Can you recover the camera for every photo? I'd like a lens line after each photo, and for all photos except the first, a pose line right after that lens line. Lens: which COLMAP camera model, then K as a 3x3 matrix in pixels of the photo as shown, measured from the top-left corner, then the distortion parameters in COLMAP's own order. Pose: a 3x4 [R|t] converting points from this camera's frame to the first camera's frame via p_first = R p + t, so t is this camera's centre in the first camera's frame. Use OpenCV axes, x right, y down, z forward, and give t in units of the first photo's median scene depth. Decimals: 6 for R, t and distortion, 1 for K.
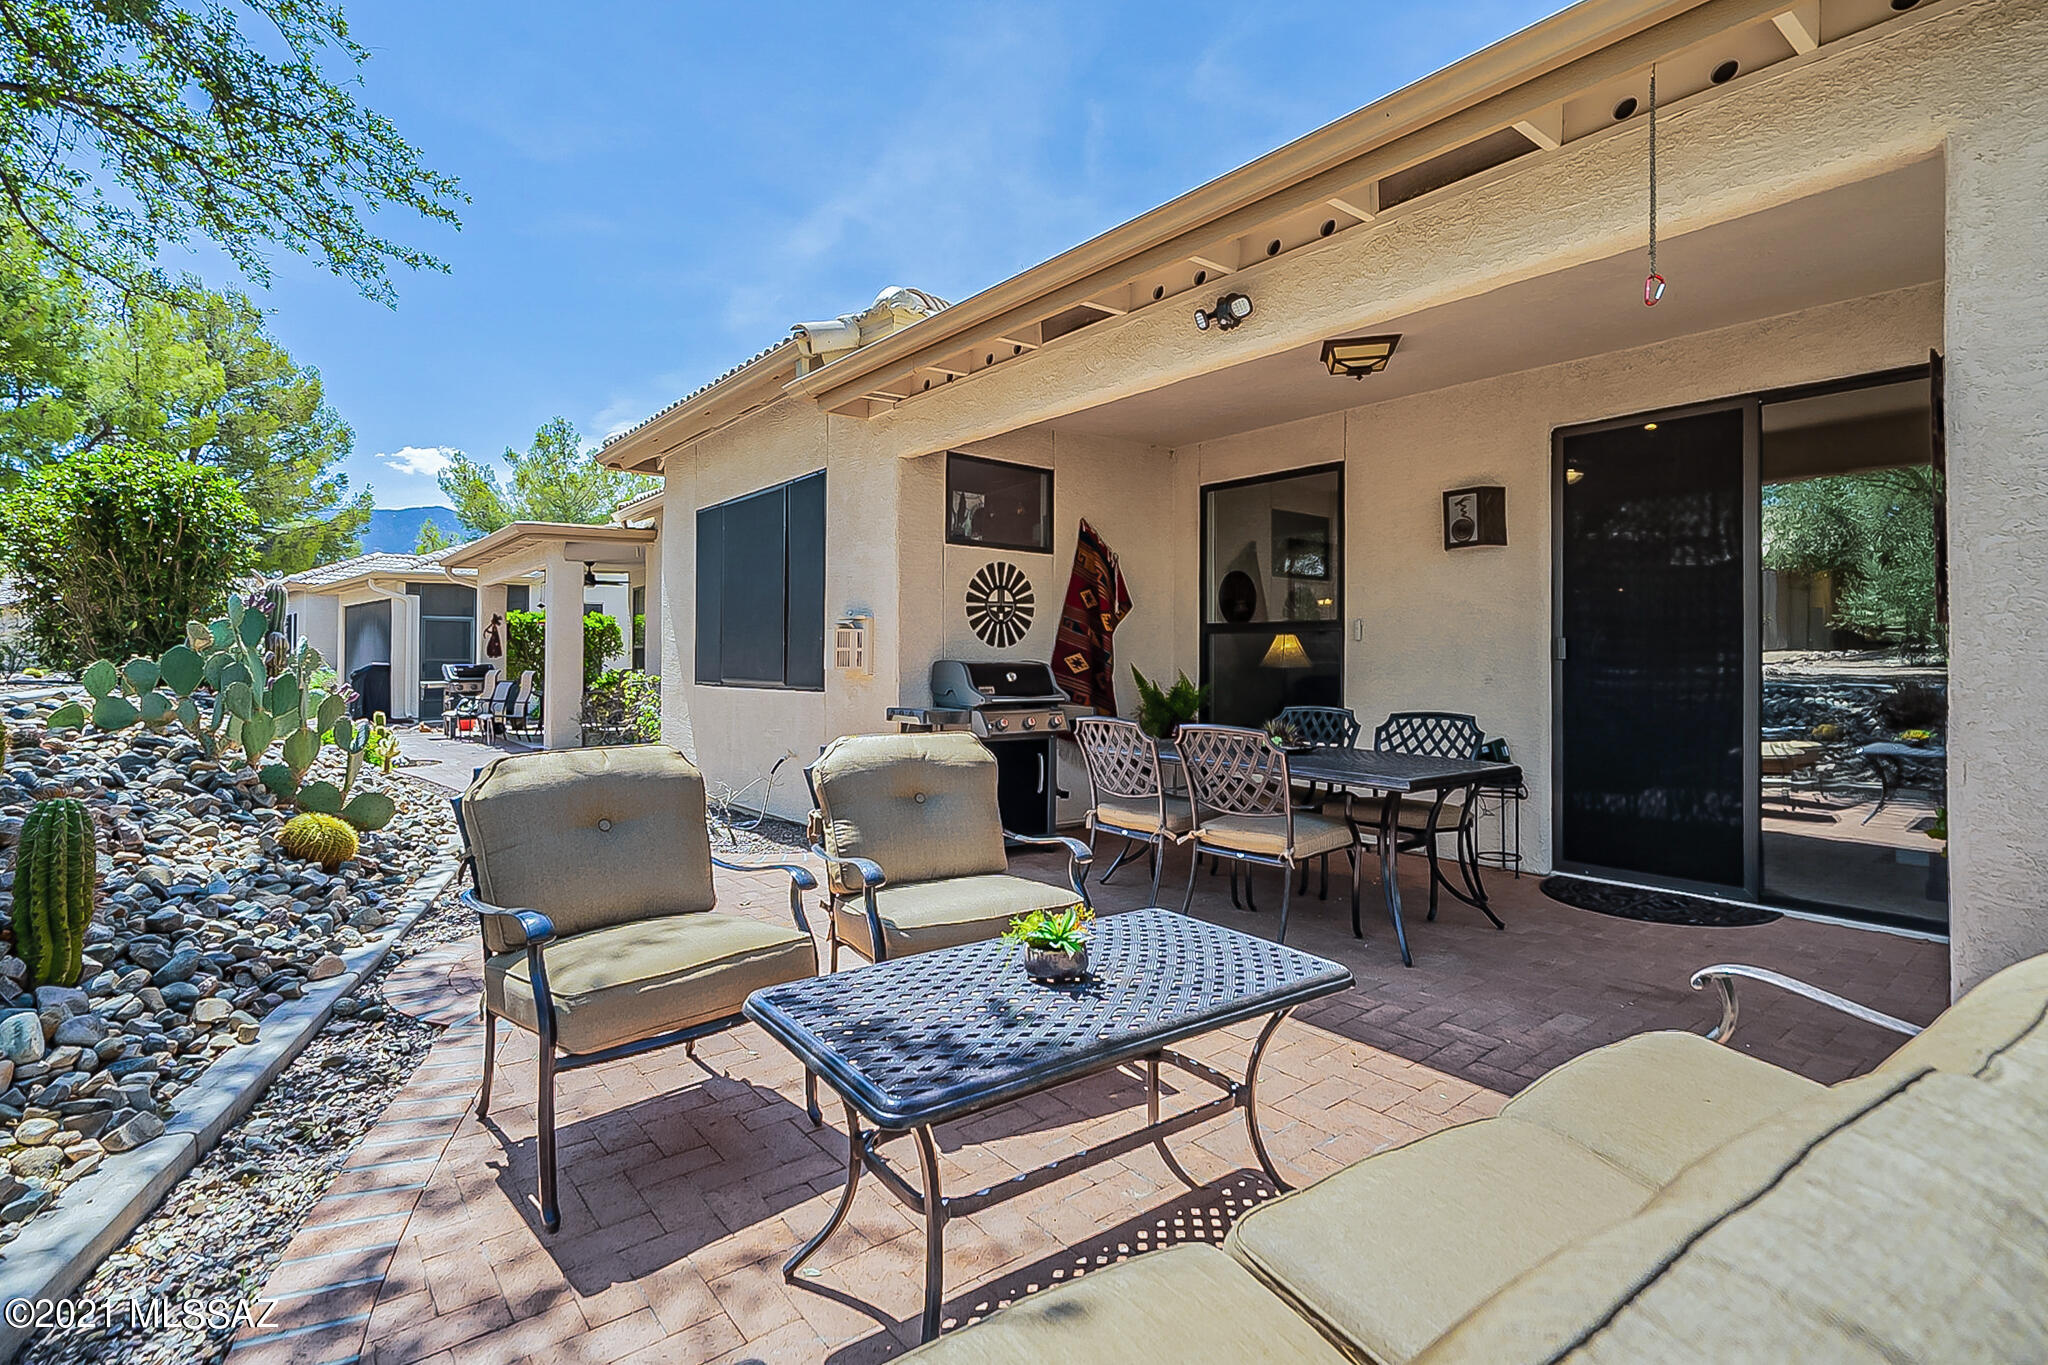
lens RADIAL K [[964.1, 0, 1008.1], [0, 964.1, 666.0], [0, 0, 1]] dist [0.001421, 0.000146]
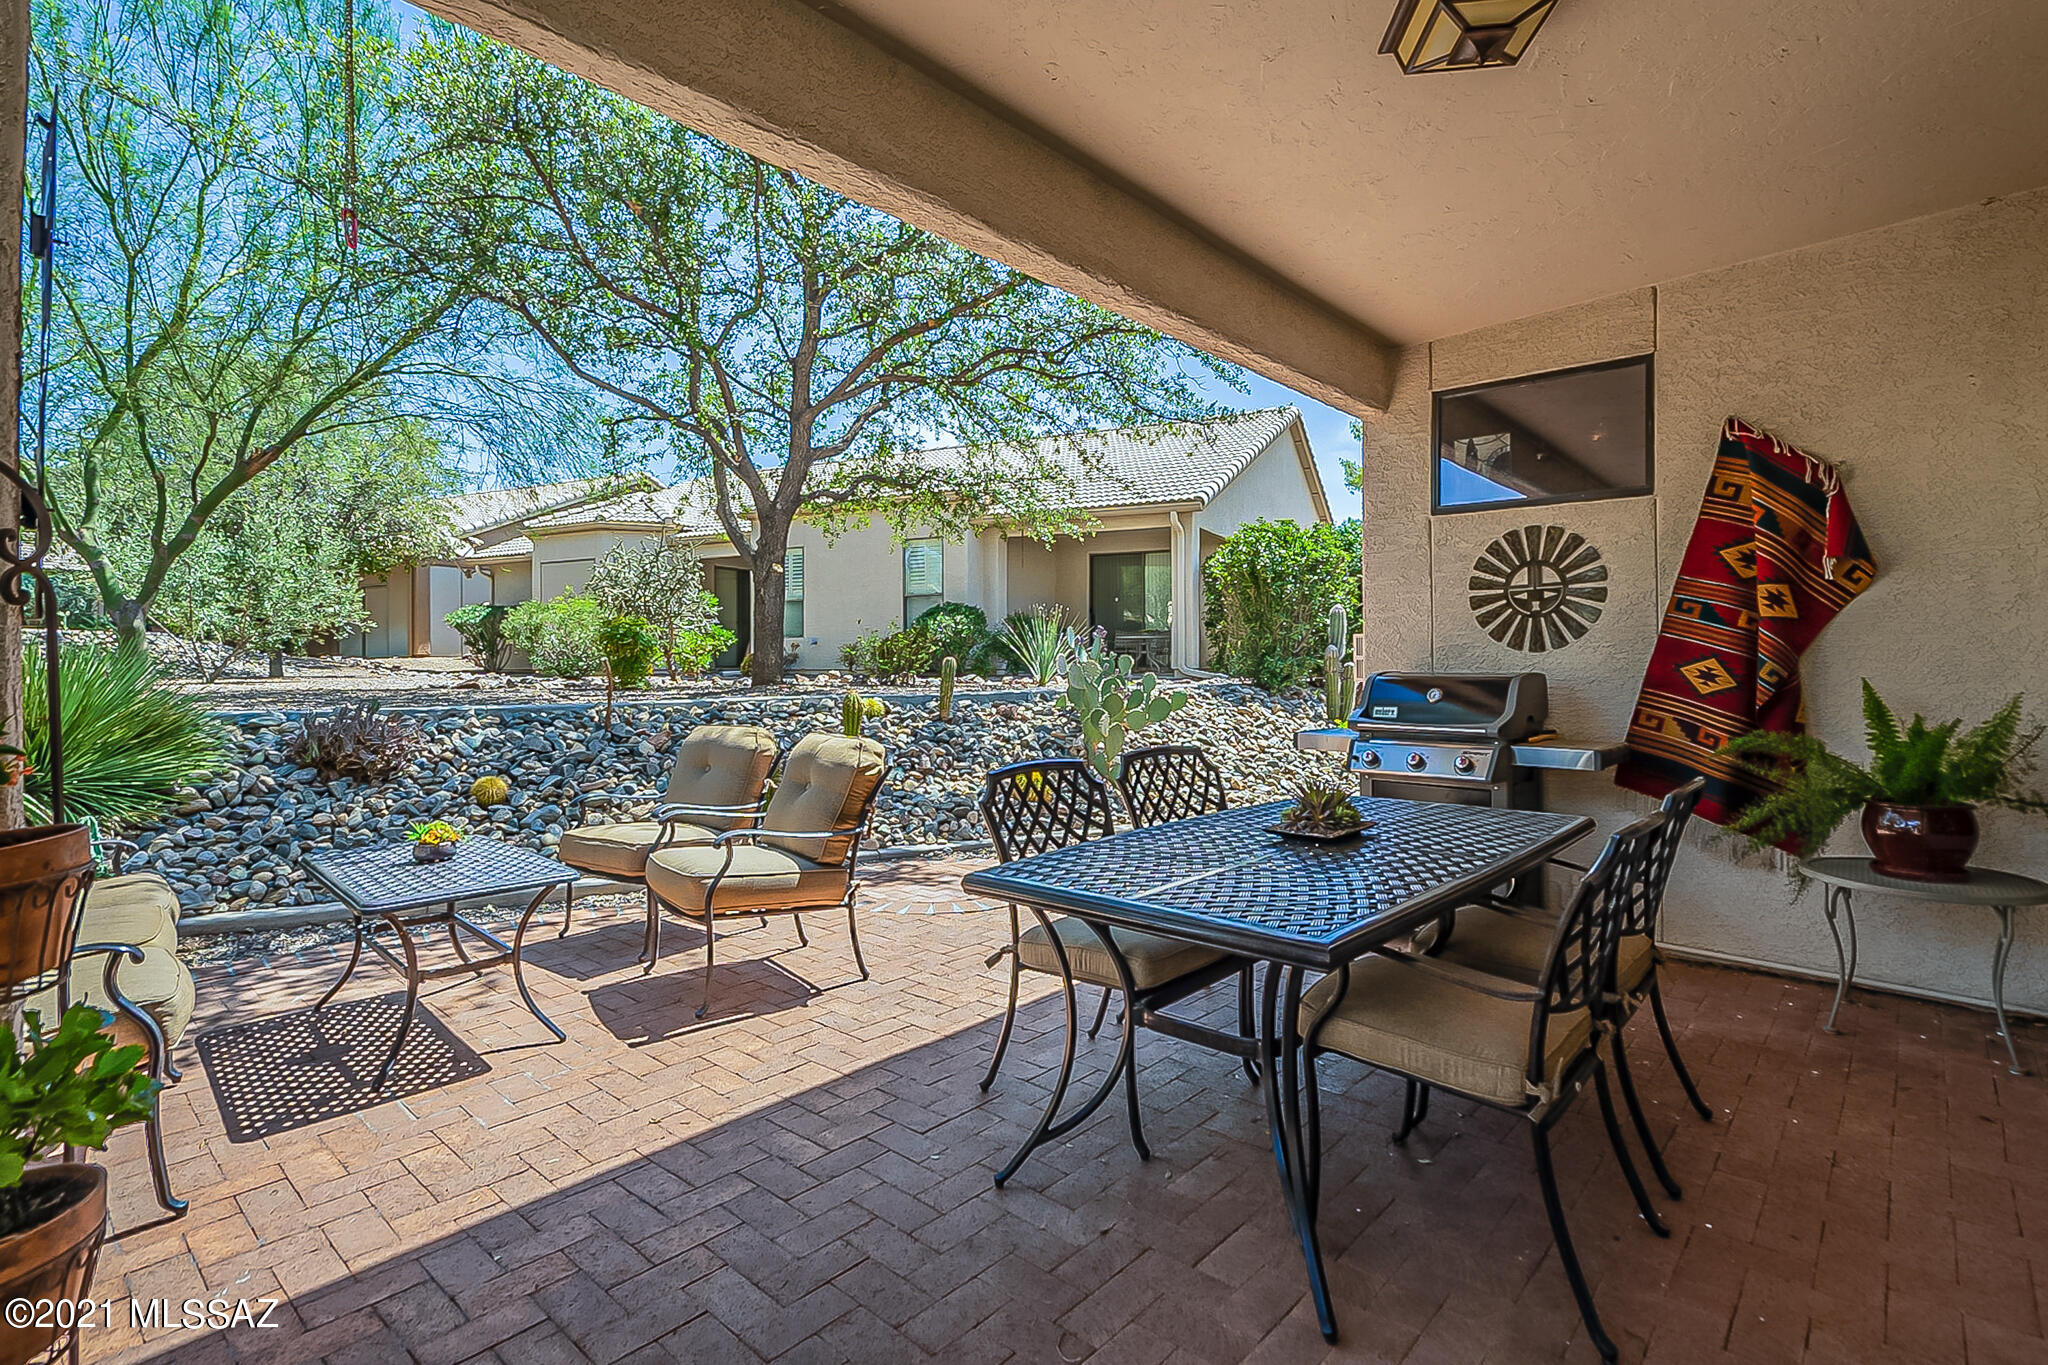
lens RADIAL K [[964.1, 0, 1018.9], [0, 964.1, 633.9], [0, 0, 1]] dist [0.001421, 0.000146]
pose [[0.156388, -0.031102, -0.987206, 0.599203], [-0.002520, 0.999488, -0.031888, -0.009407], [0.987693, 0.007475, 0.156229, 0.537089]]
